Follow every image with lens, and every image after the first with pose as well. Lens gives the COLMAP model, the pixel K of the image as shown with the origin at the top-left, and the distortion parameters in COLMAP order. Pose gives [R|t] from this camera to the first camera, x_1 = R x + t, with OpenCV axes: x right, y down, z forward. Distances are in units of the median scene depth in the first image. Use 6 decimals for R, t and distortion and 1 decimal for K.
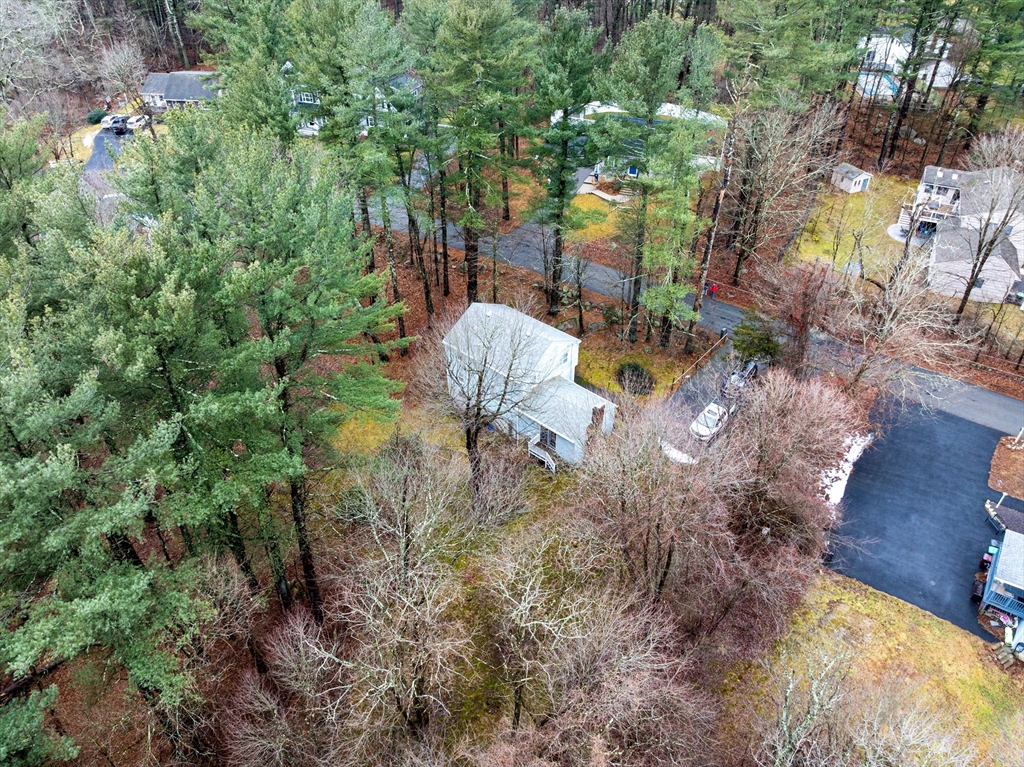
lens RADIAL K [[714.1, 0, 507.2], [0, 714.1, 383.8], [0, 0, 1]] dist [-0.035489, 0.000761]
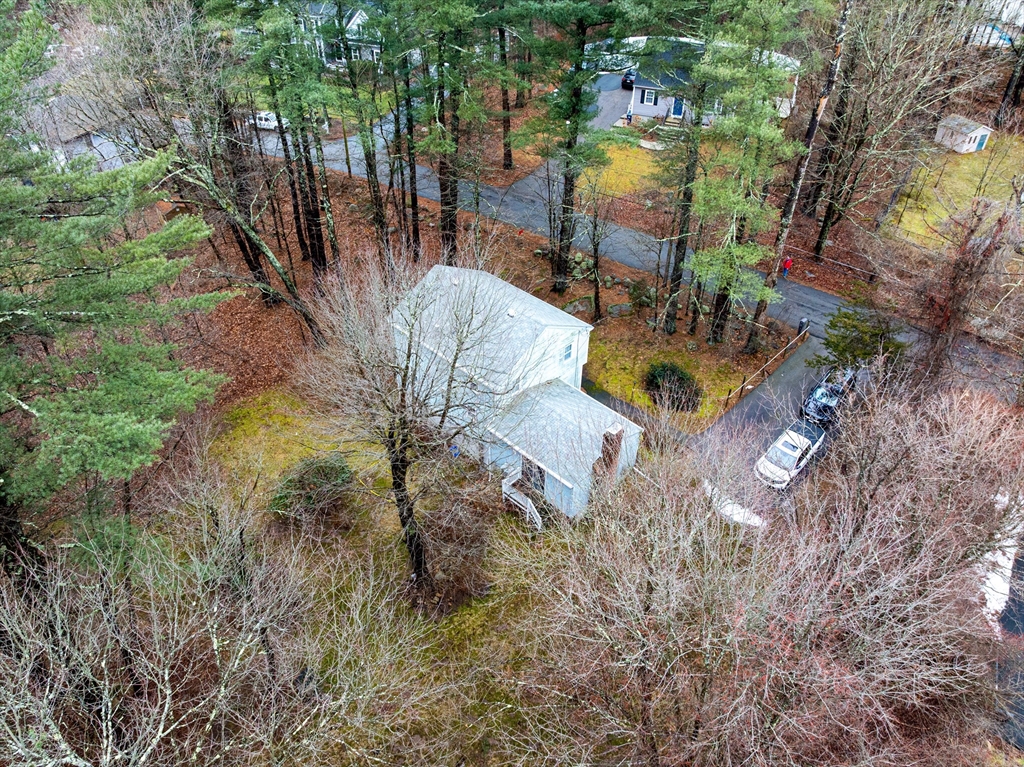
lens RADIAL K [[714.1, 0, 517.7], [0, 714.1, 383.5], [0, 0, 1]] dist [-0.035489, 0.000761]
pose [[0.998827, 0.042082, -0.023932, 0.049892], [-0.041921, 0.999095, 0.007159, -0.009483], [0.024212, -0.006147, 0.999688, 0.322905]]
